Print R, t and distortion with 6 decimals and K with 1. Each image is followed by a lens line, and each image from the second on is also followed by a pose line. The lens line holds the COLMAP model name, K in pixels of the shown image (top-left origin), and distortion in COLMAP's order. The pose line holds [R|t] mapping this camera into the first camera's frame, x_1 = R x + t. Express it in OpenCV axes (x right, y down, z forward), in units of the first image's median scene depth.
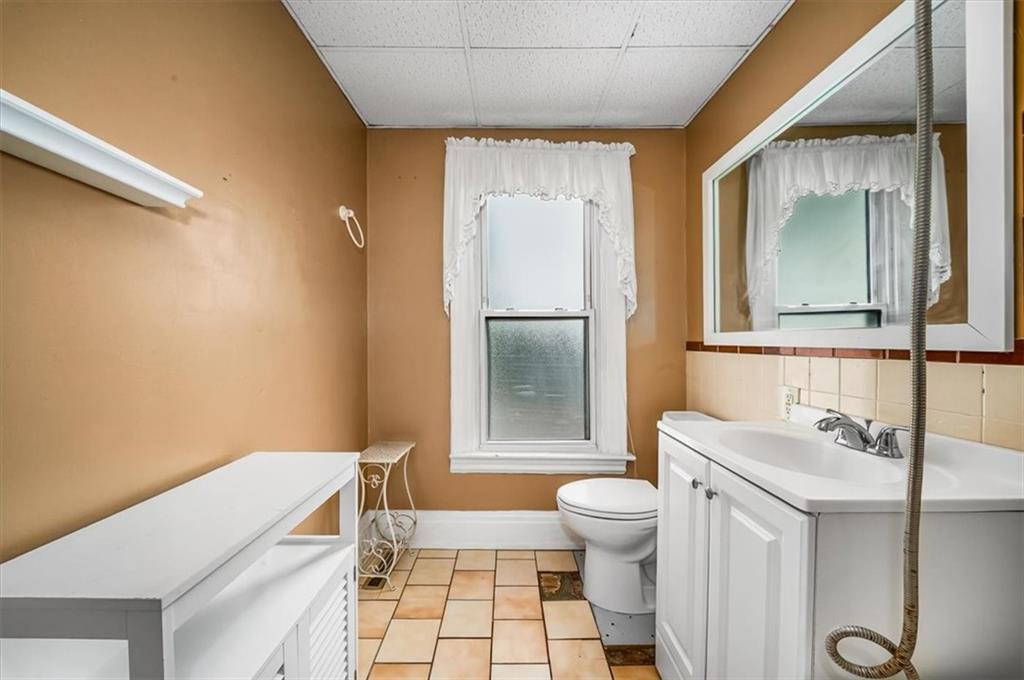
lens RADIAL K [[368.0, 0, 512.7], [0, 368.0, 344.7], [0, 0, 1]] dist [0.000526, -0.000085]
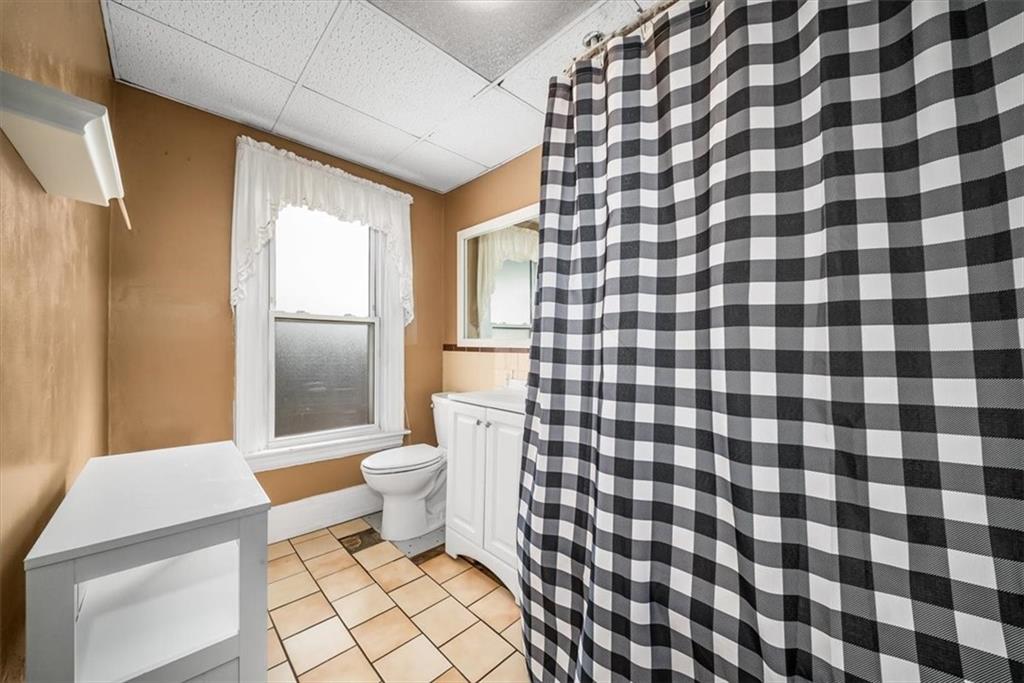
lens RADIAL K [[368.0, 0, 512.7], [0, 368.0, 346.2], [0, 0, 1]] dist [0.000526, -0.000085]
pose [[0.720947, 0.009481, 0.692926, -0.335551], [-0.006108, 0.999954, -0.007328, 0.008312], [-0.692964, 0.001051, 0.720972, -0.219404]]
